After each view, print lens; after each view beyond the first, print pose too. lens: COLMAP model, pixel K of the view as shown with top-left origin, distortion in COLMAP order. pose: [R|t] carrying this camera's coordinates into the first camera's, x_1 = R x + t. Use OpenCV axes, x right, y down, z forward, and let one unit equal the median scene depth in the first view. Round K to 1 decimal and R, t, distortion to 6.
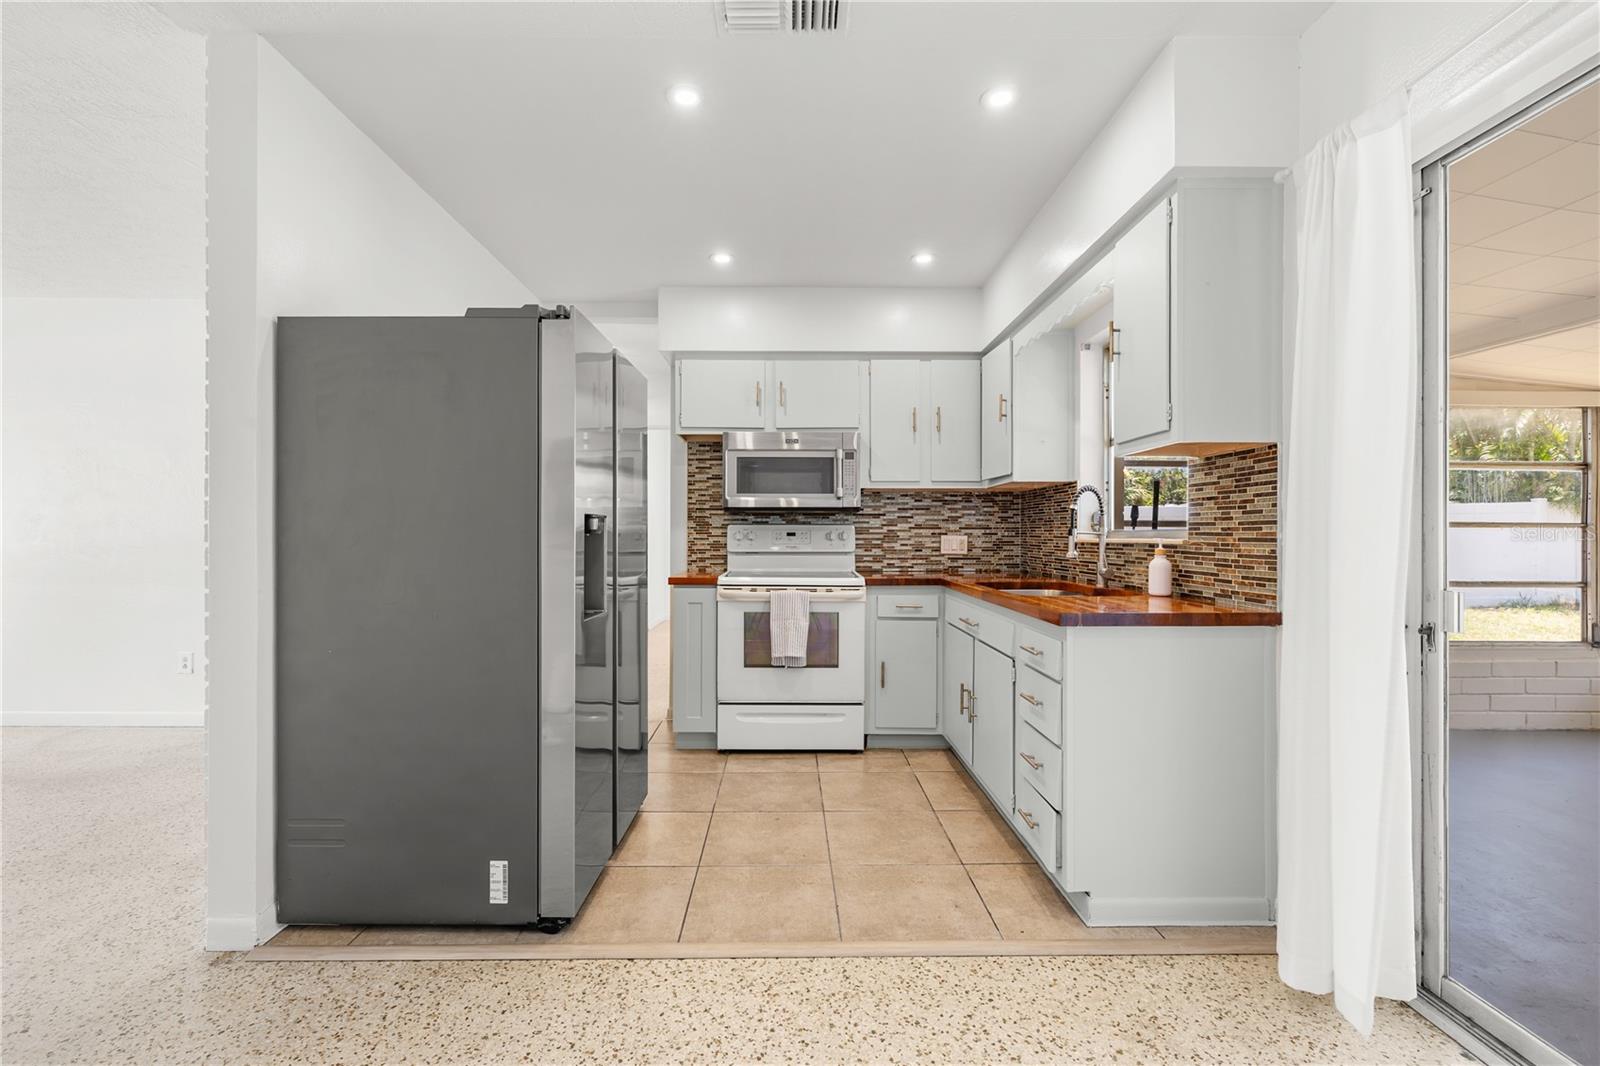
lens RADIAL K [[680.3, 0, 800.7], [0, 680.3, 533.7], [0, 0, 1]] dist [-0.000657, 0.000729]
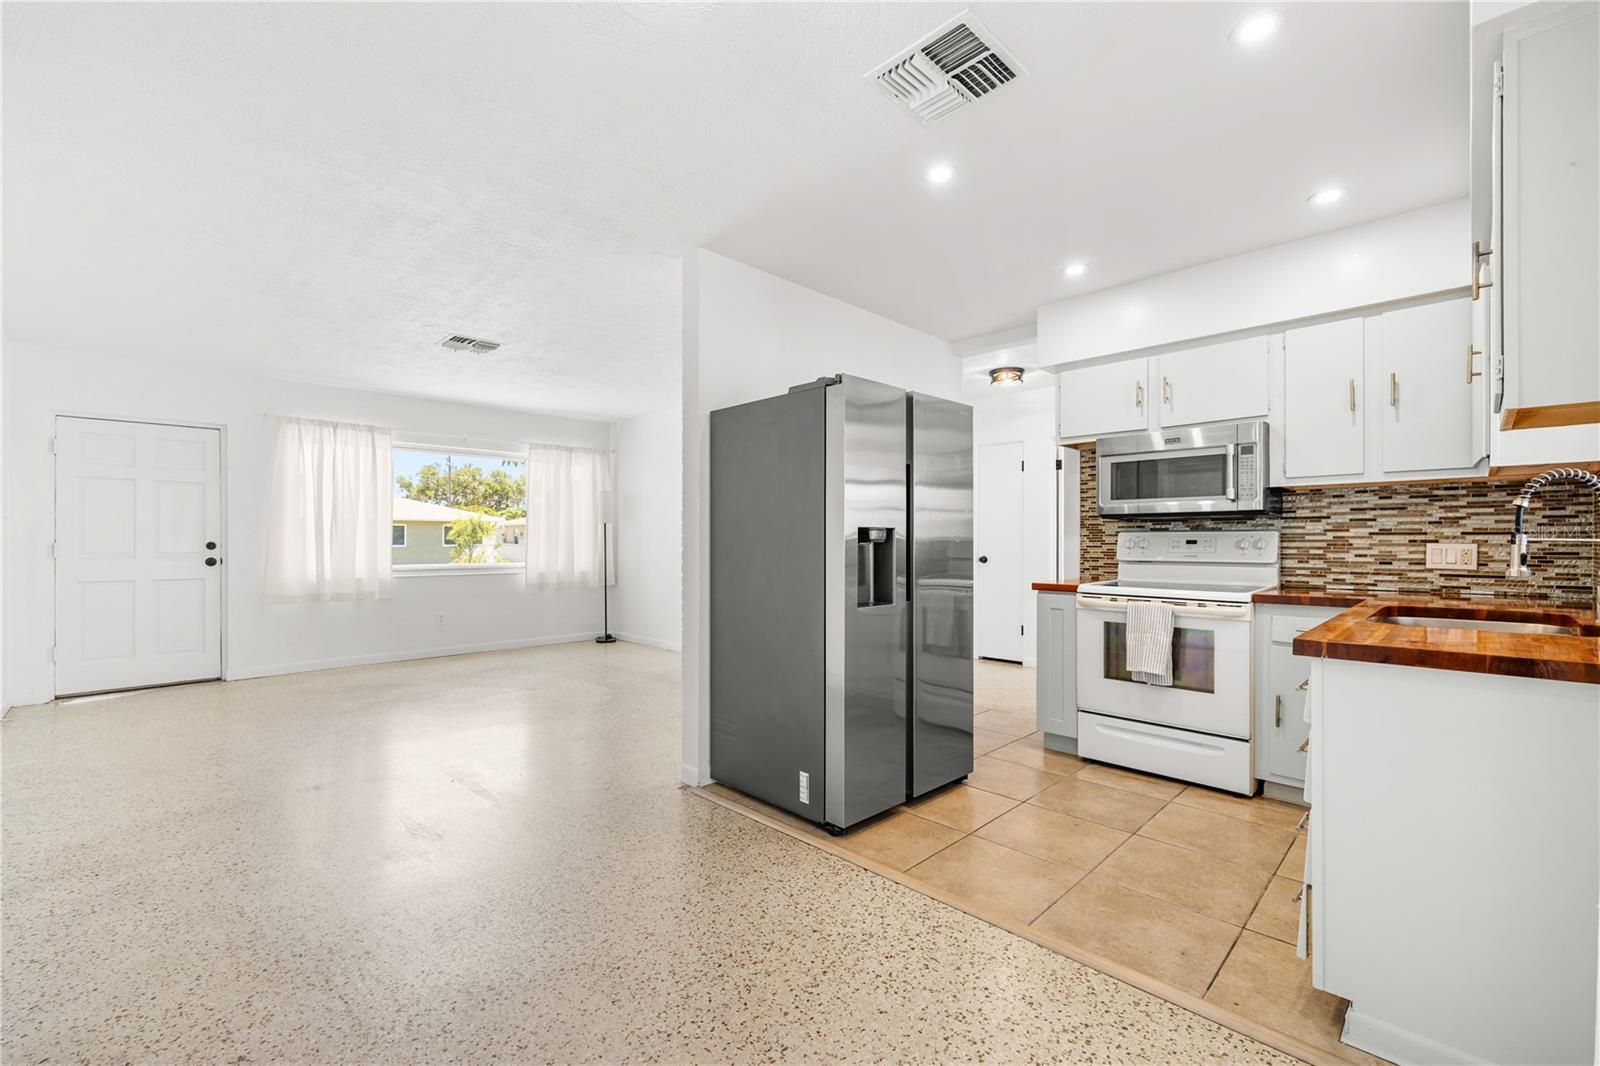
lens RADIAL K [[680.3, 0, 795.4], [0, 680.3, 536.3], [0, 0, 1]] dist [-0.000657, 0.000729]
pose [[0.695190, -0.006490, -0.718796, 0.313563], [0.001039, 0.999967, -0.008024, -0.000197], [0.718825, 0.004832, 0.695174, -0.001570]]
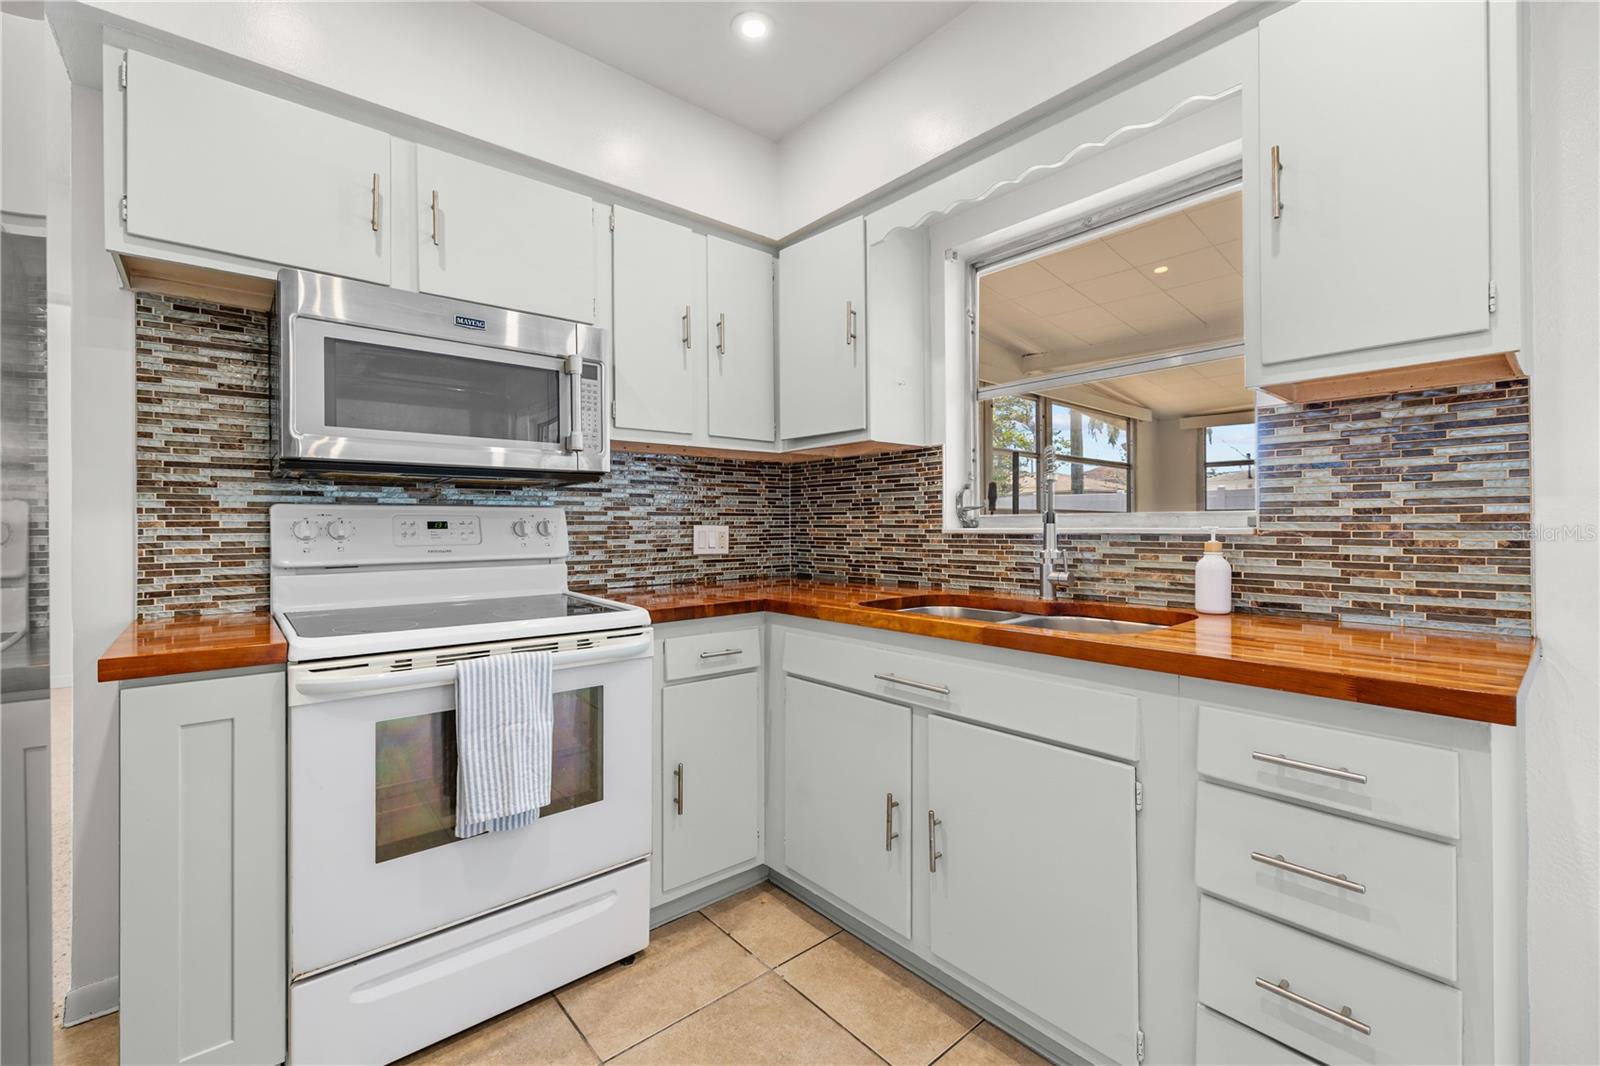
lens RADIAL K [[680.3, 0, 802.5], [0, 680.3, 524.5], [0, 0, 1]] dist [-0.000657, 0.000729]
pose [[0.770604, -0.005287, 0.637292, -0.143382], [0.006020, 0.999981, 0.001016, 0.001673], [-0.637285, 0.003054, 0.770622, 0.538604]]
